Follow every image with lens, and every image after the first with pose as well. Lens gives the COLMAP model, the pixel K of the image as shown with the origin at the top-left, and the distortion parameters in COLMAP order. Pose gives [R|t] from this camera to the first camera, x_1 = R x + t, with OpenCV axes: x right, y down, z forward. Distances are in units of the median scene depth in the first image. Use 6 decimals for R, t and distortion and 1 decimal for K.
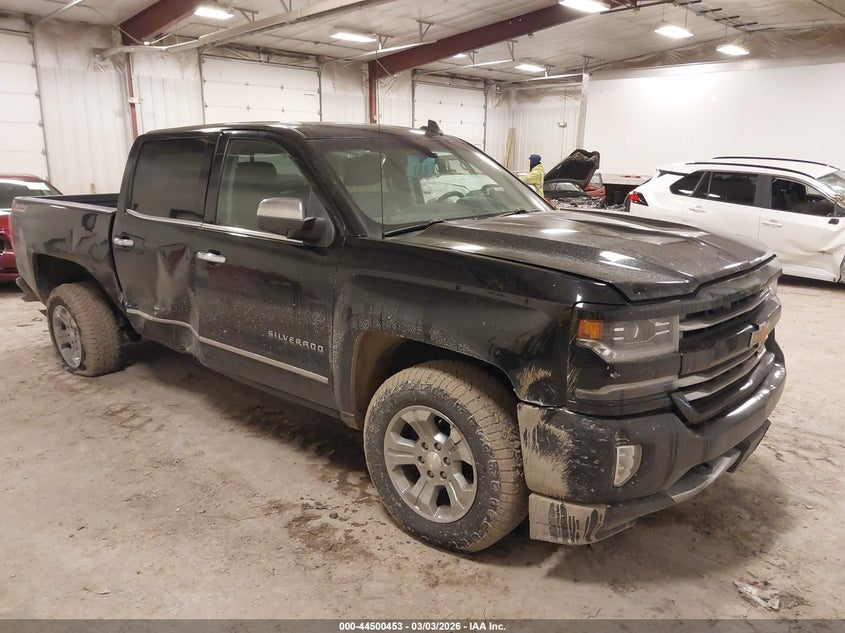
lens RADIAL K [[670.7, 0, 422.5], [0, 670.7, 316.5], [0, 0, 1]] dist [-0.002187, -0.009324]
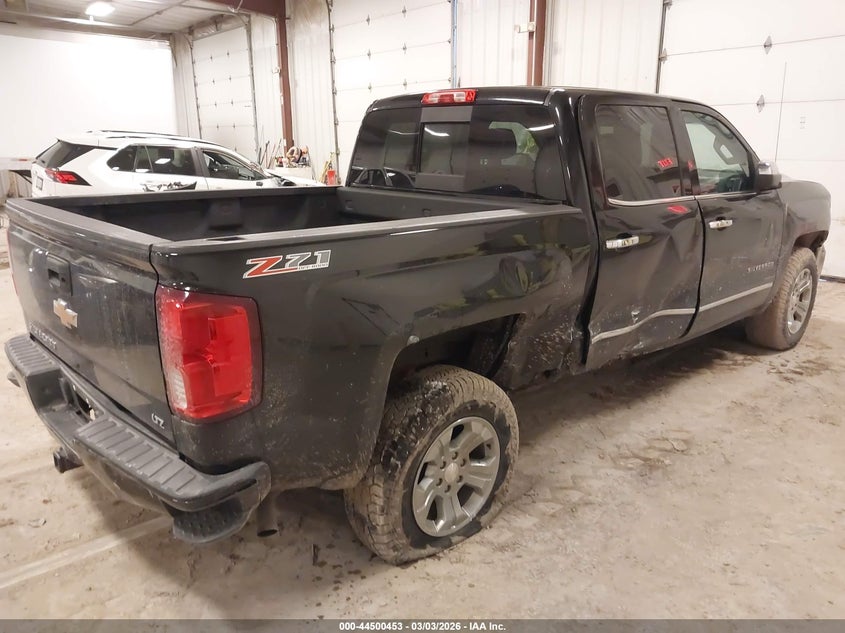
lens RADIAL K [[670.7, 0, 422.5], [0, 670.7, 316.5], [0, 0, 1]] dist [-0.002187, -0.009324]
pose [[0.084750, -0.246709, 0.965377, -1.362846], [0.217900, 0.950000, 0.223650, -0.273944], [-0.972284, 0.191401, 0.134271, 1.298745]]
